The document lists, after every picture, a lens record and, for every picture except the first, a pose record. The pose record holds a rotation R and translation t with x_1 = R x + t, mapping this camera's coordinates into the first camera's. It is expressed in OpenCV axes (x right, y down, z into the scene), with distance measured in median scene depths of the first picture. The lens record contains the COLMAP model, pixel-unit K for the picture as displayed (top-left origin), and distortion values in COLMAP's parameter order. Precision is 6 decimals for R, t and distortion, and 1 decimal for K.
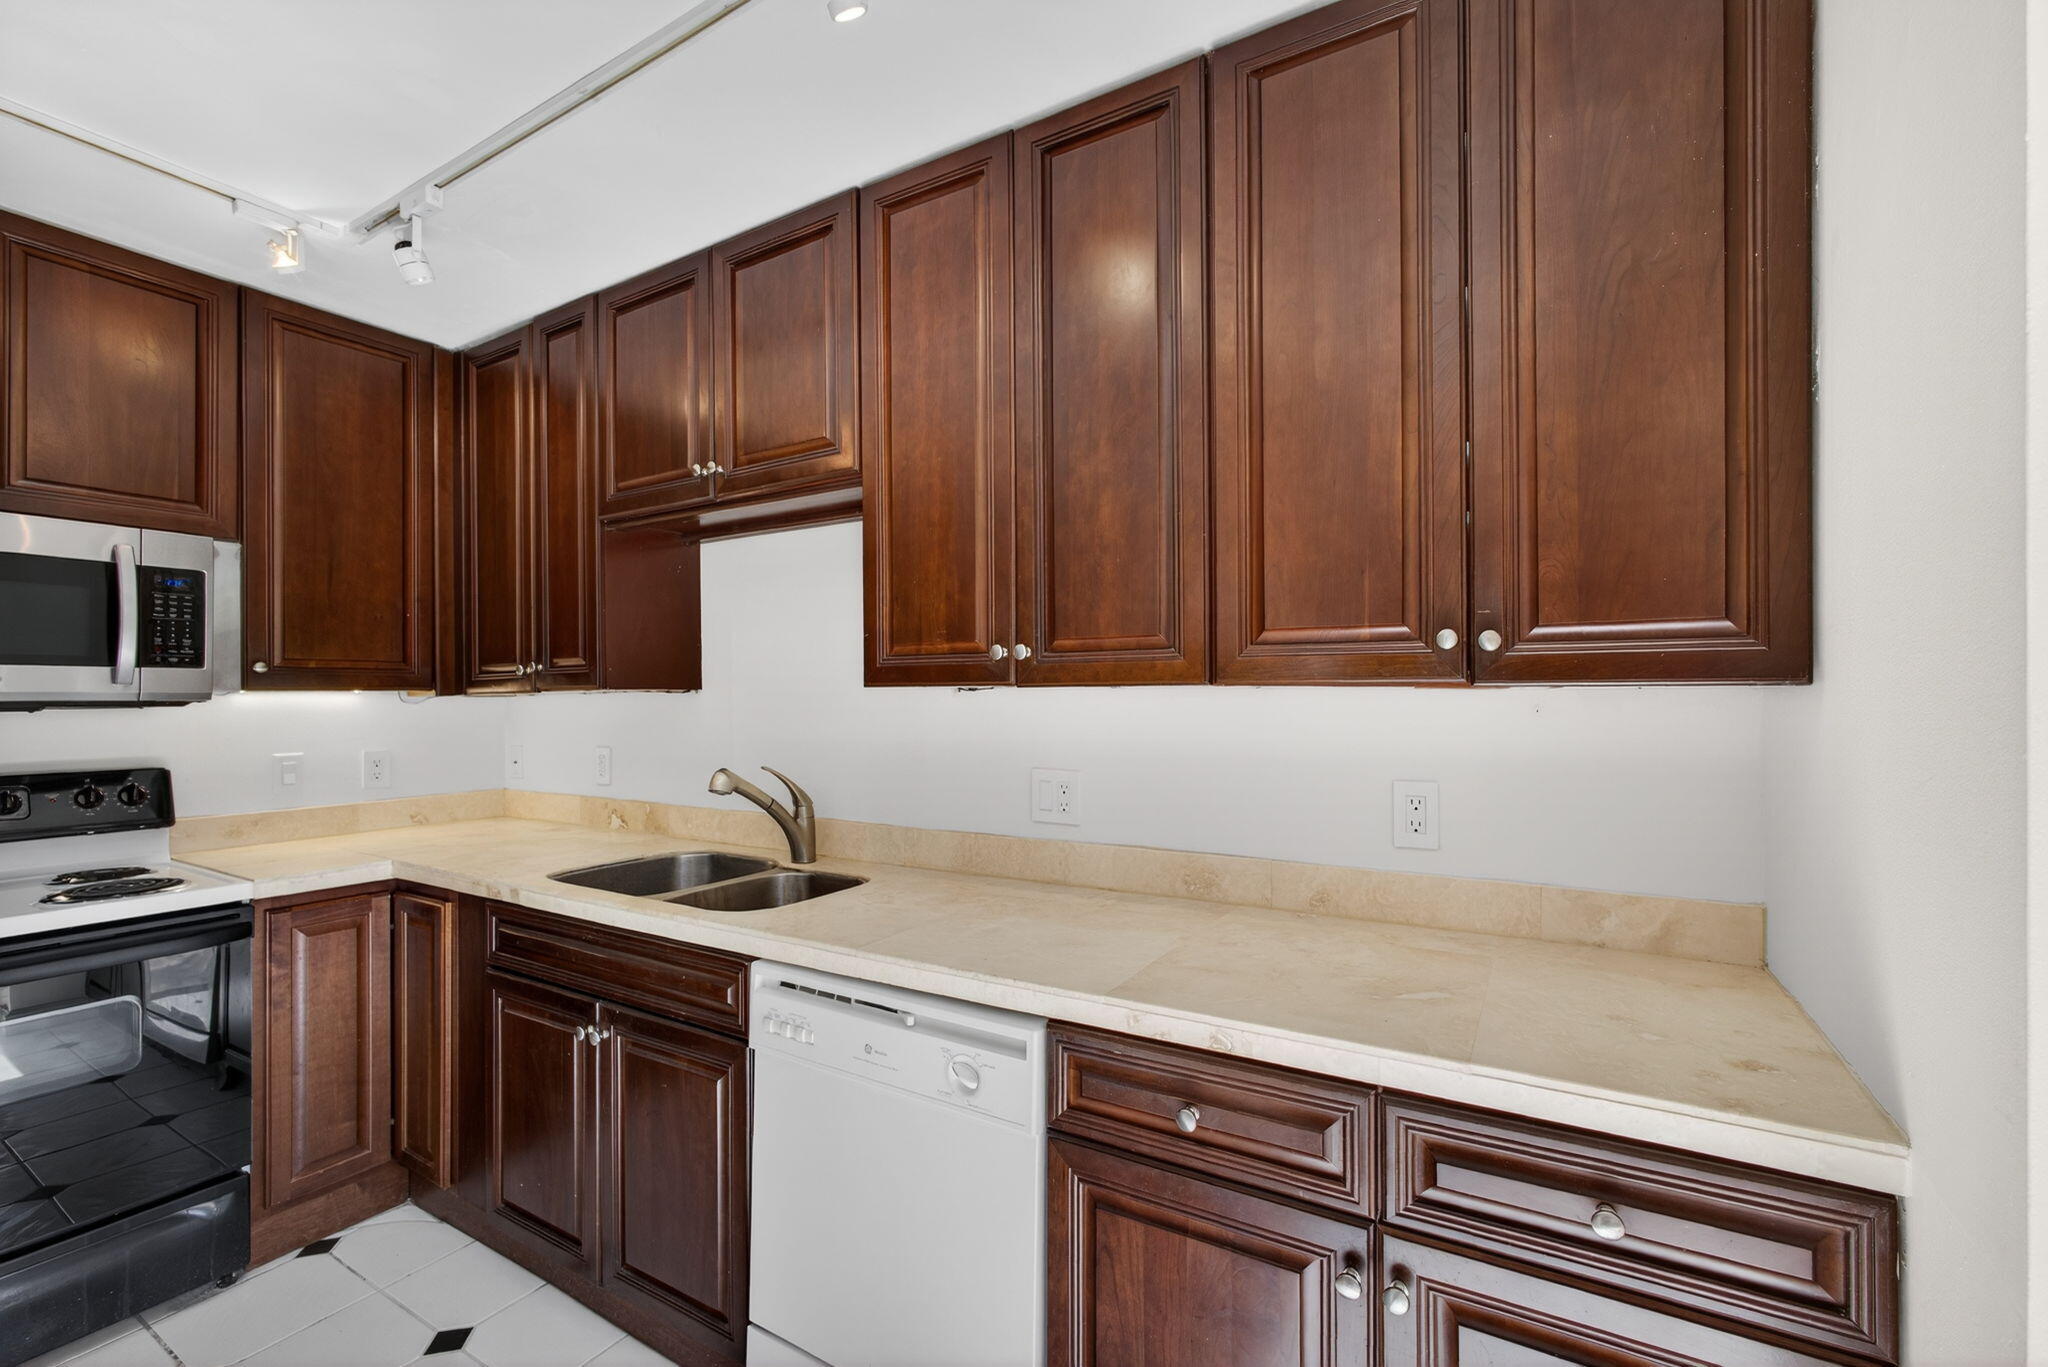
lens RADIAL K [[873.3, 0, 1028.1], [0, 873.3, 689.3], [0, 0, 1]] dist [-0.007794, 0.003439]
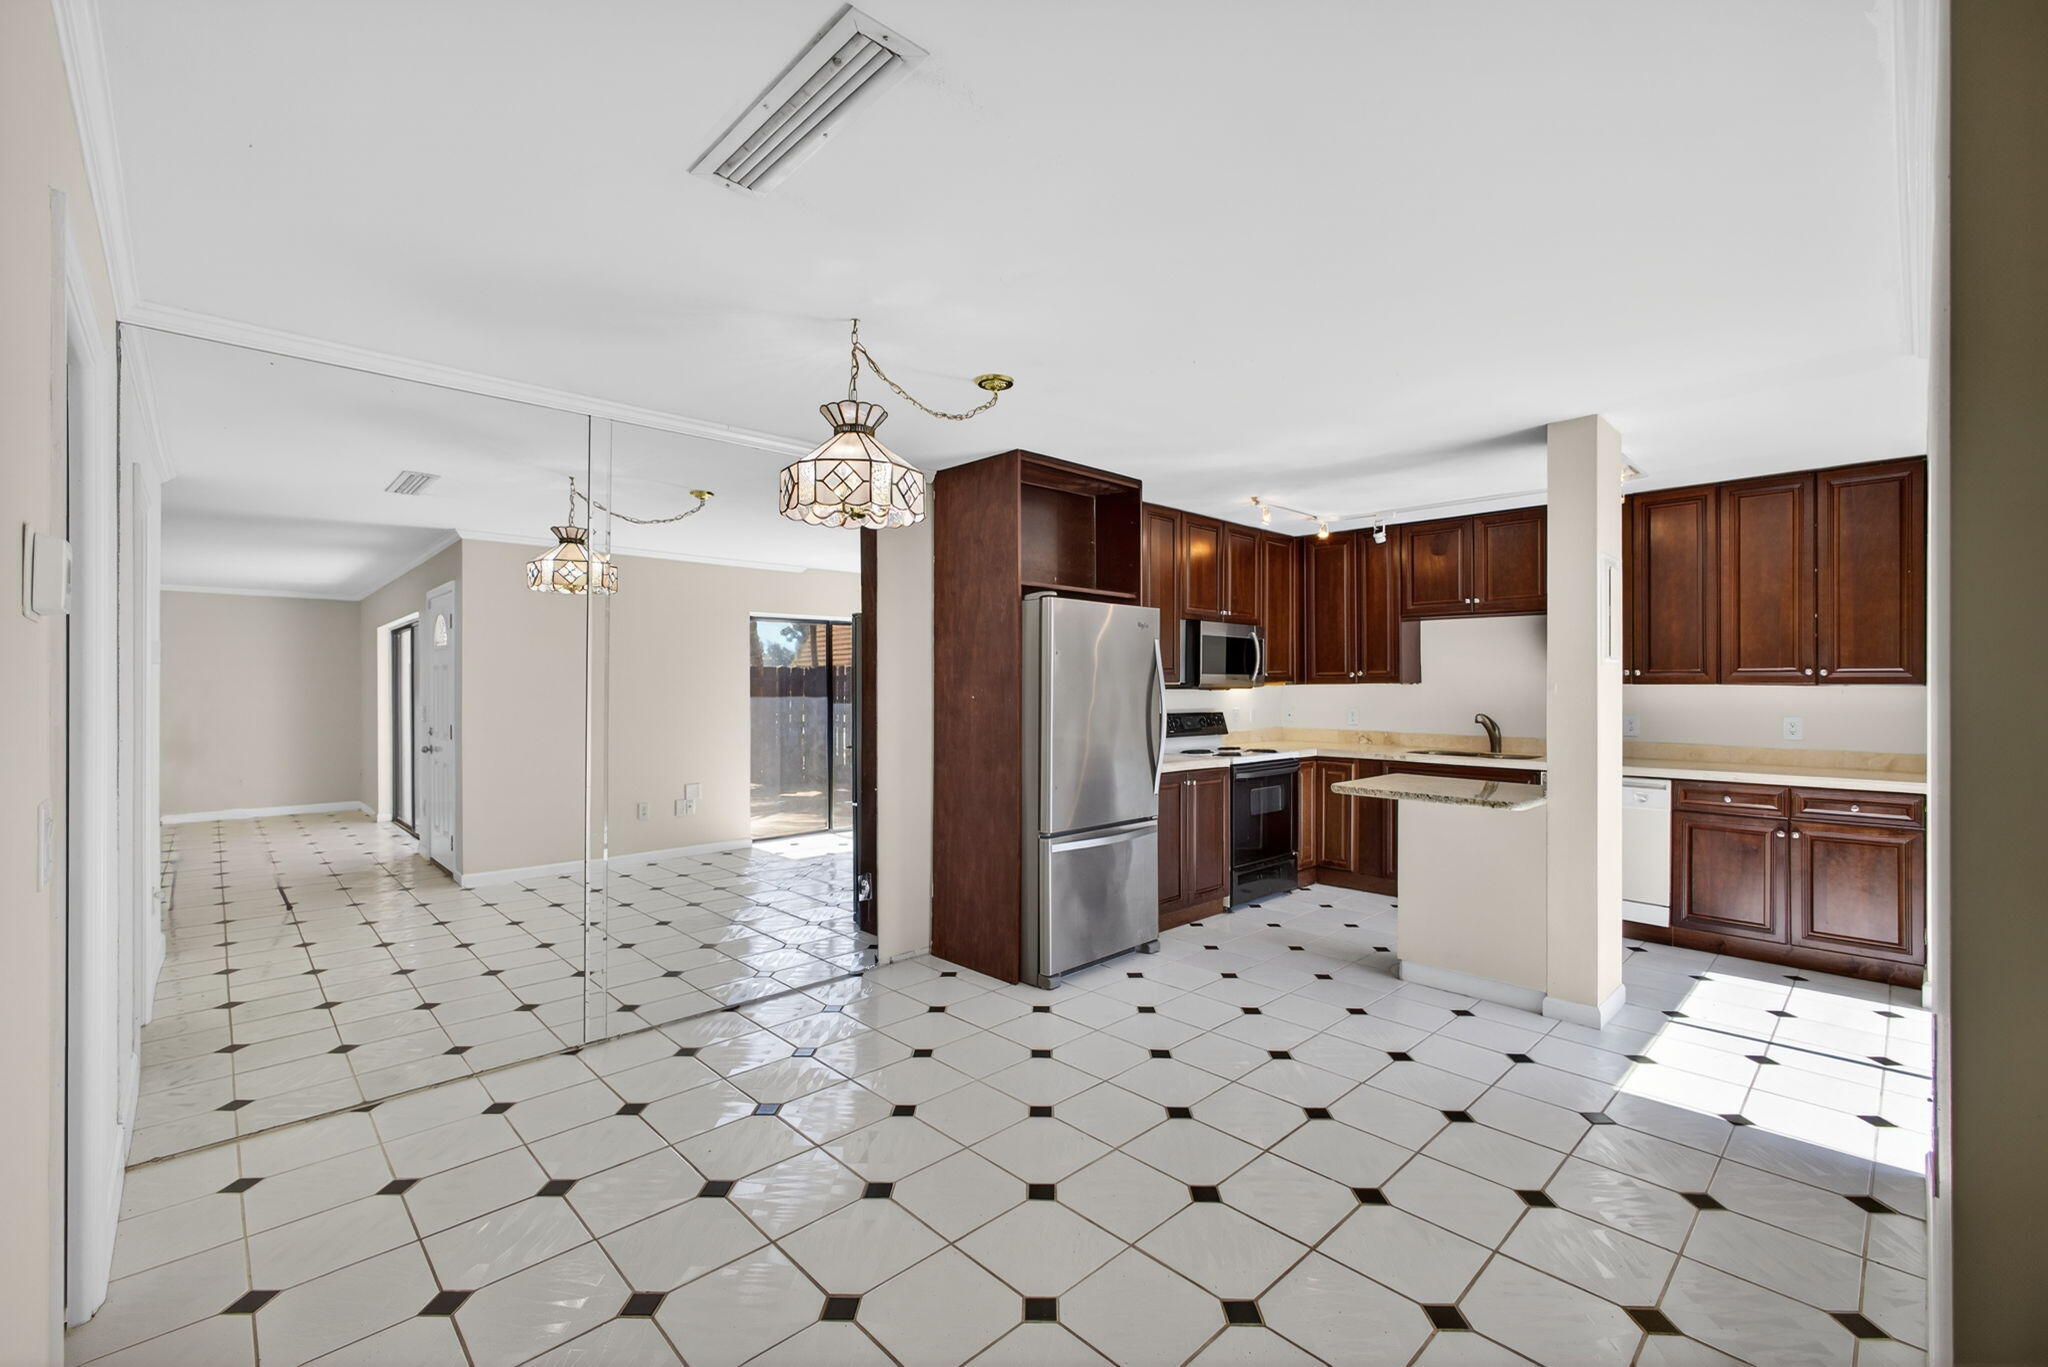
lens RADIAL K [[873.3, 0, 1031.9], [0, 873.3, 681.4], [0, 0, 1]] dist [-0.007794, 0.003439]
pose [[0.966713, 0.004179, -0.255828, -1.294560], [-0.002762, 0.999979, 0.005896, -0.024793], [0.255848, -0.004993, 0.966704, -2.503621]]
